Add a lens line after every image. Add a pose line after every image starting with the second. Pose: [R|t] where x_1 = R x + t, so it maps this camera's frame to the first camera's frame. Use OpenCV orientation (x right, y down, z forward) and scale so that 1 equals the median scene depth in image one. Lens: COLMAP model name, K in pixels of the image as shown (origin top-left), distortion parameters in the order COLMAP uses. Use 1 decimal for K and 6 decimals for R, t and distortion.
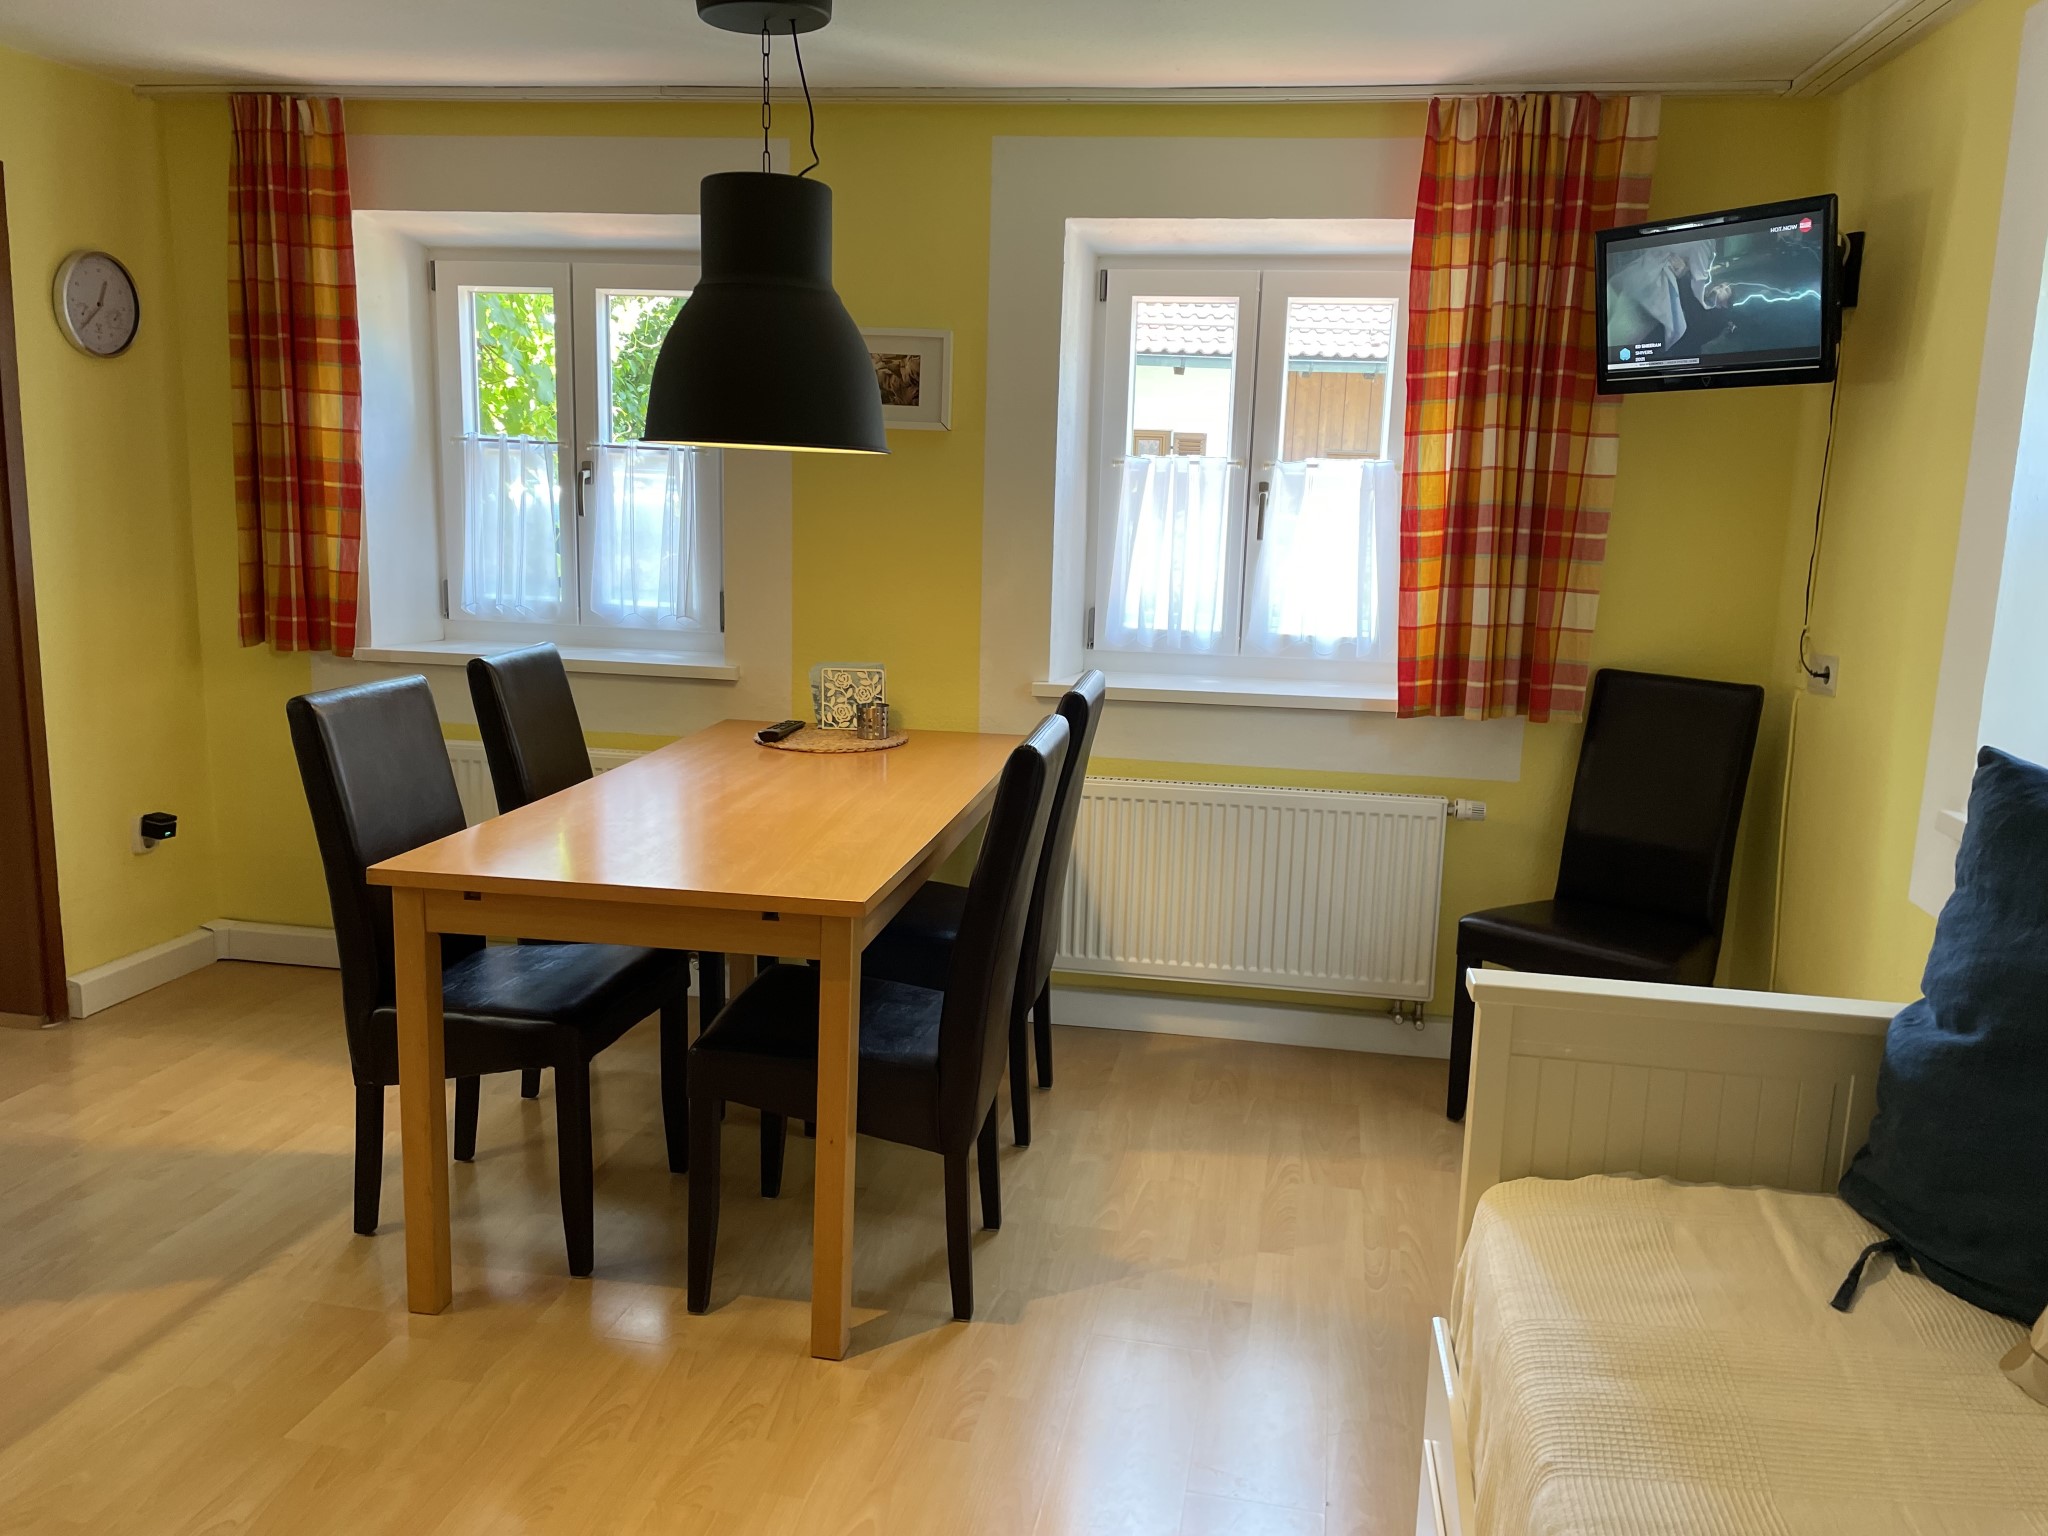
lens RADIAL K [[1523.1, 0, 1025.4], [0, 1523.1, 772.6], [0, 0, 1]] dist [0.086991, -0.120188]
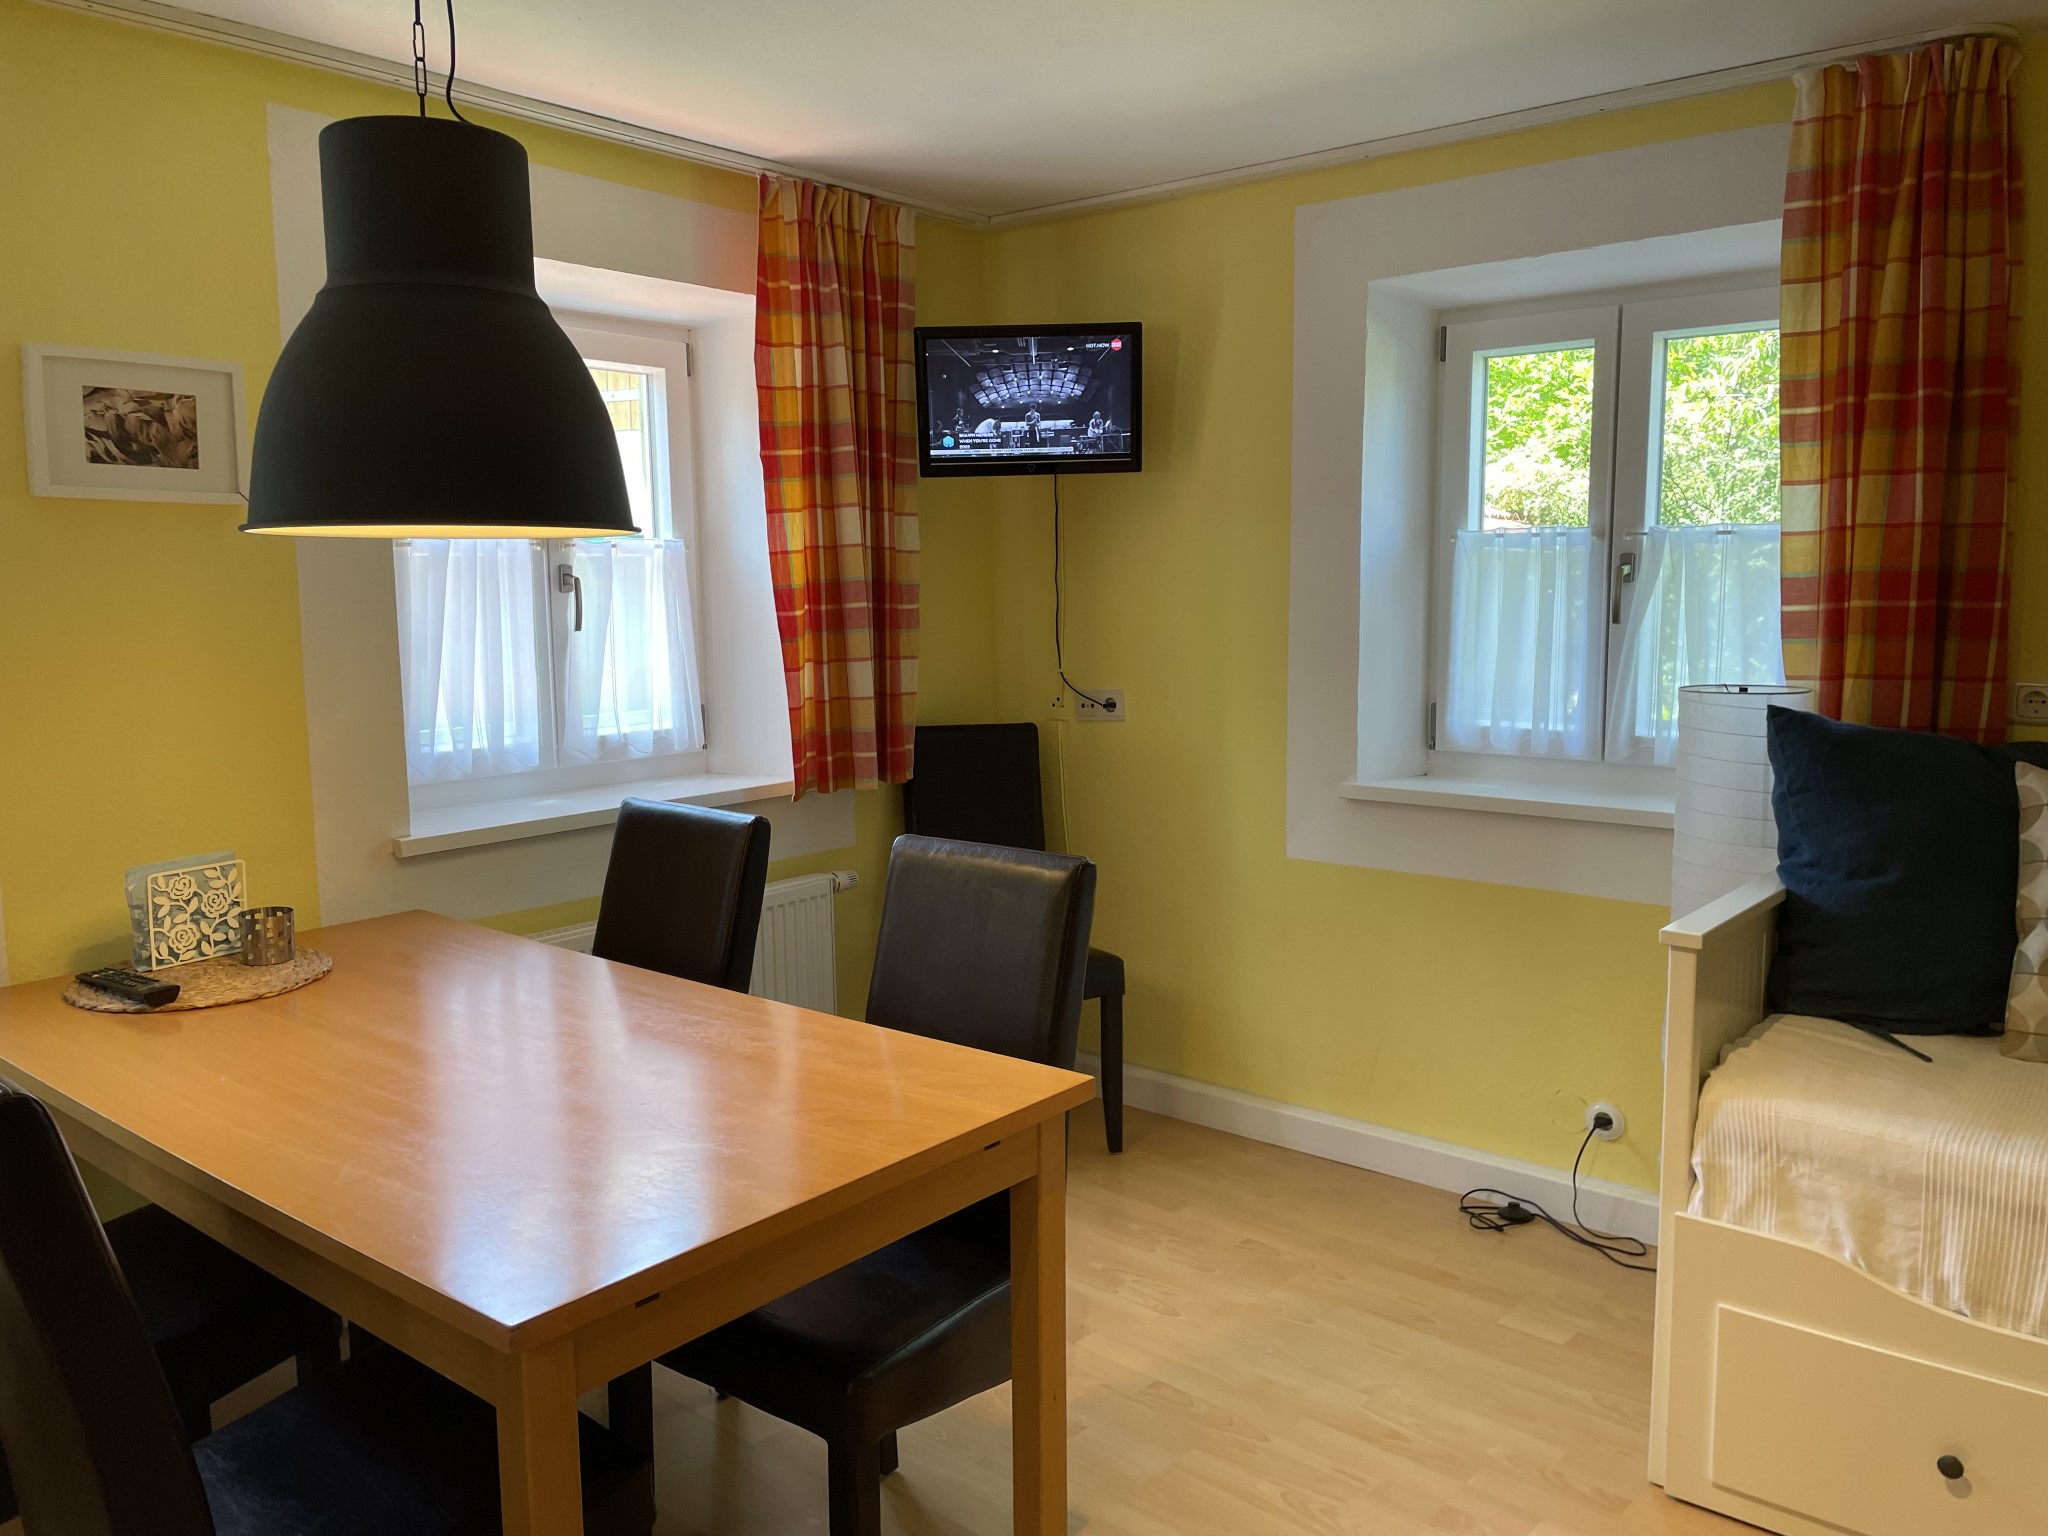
lens RADIAL K [[1523.1, 0, 1025.4], [0, 1523.1, 772.6], [0, 0, 1]] dist [0.086991, -0.120188]
pose [[0.522015, -0.147781, 0.840037, -0.536972], [0.185027, 0.981043, 0.057607, -0.090316], [-0.832626, 0.125358, 0.539463, 0.389231]]
